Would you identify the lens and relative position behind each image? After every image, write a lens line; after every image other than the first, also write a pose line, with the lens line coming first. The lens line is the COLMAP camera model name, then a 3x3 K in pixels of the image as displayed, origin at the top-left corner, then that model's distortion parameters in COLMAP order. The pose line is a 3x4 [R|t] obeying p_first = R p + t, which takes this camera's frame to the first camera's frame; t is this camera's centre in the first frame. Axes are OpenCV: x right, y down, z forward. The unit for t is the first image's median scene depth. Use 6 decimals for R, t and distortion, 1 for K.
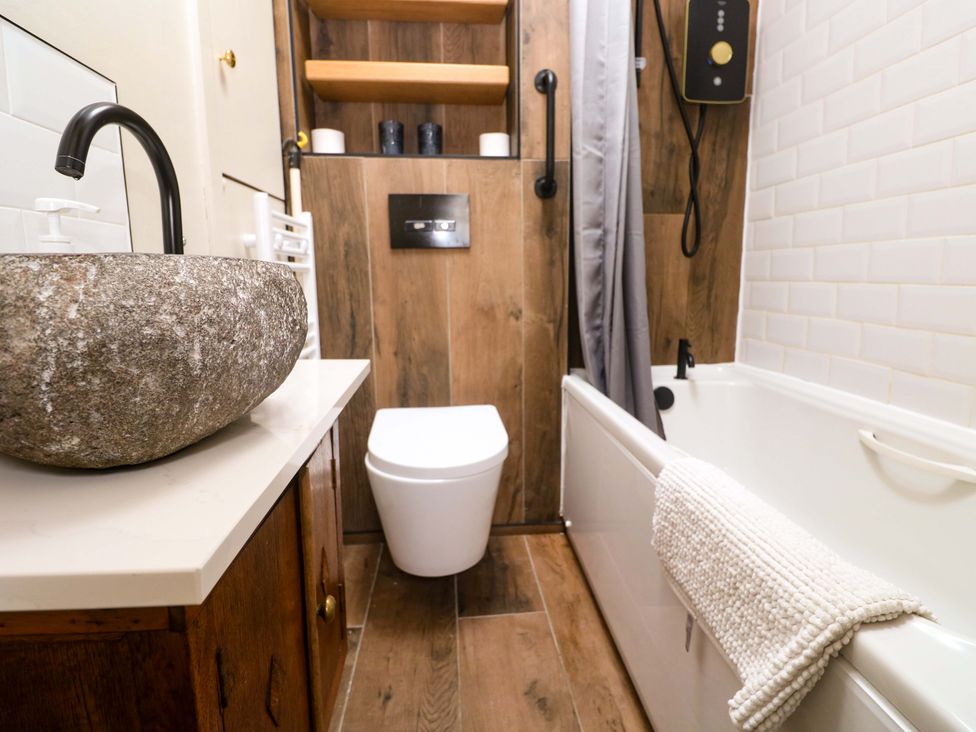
lens RADIAL K [[520.3, 0, 495.3], [0, 520.3, 367.3], [0, 0, 1]] dist [-0.000519, -0.012928]
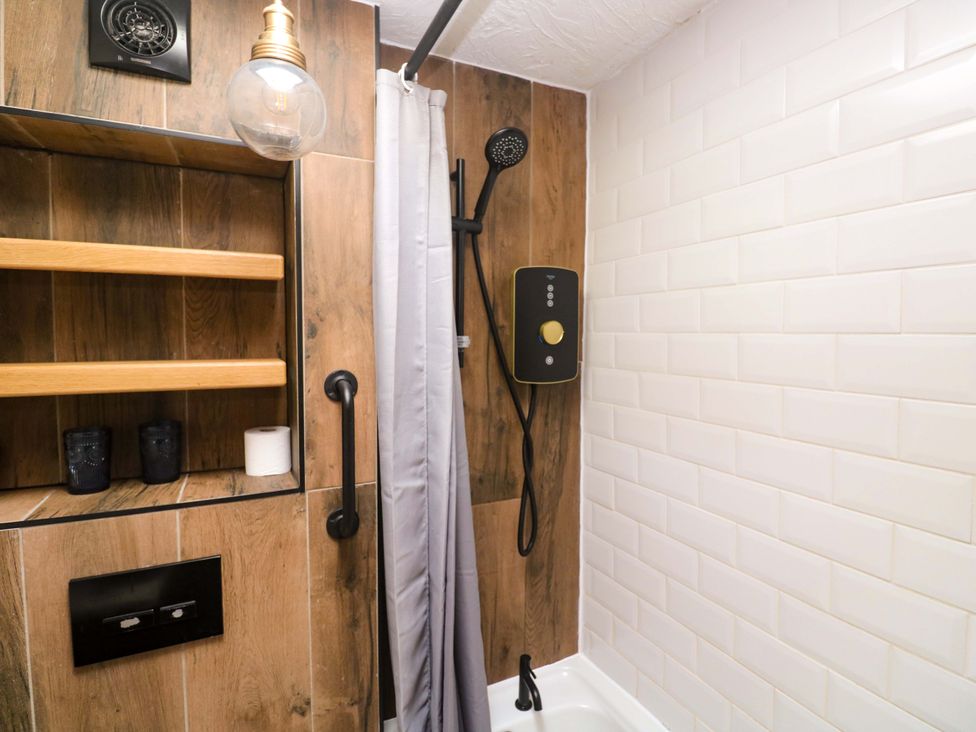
lens RADIAL K [[520.3, 0, 501.5], [0, 520.3, 360.0], [0, 0, 1]] dist [-0.000519, -0.012928]
pose [[0.930305, -0.004309, 0.366762, 0.037236], [0.048153, 0.992711, -0.110478, -0.466232], [-0.363613, 0.120439, 0.923732, 0.231945]]
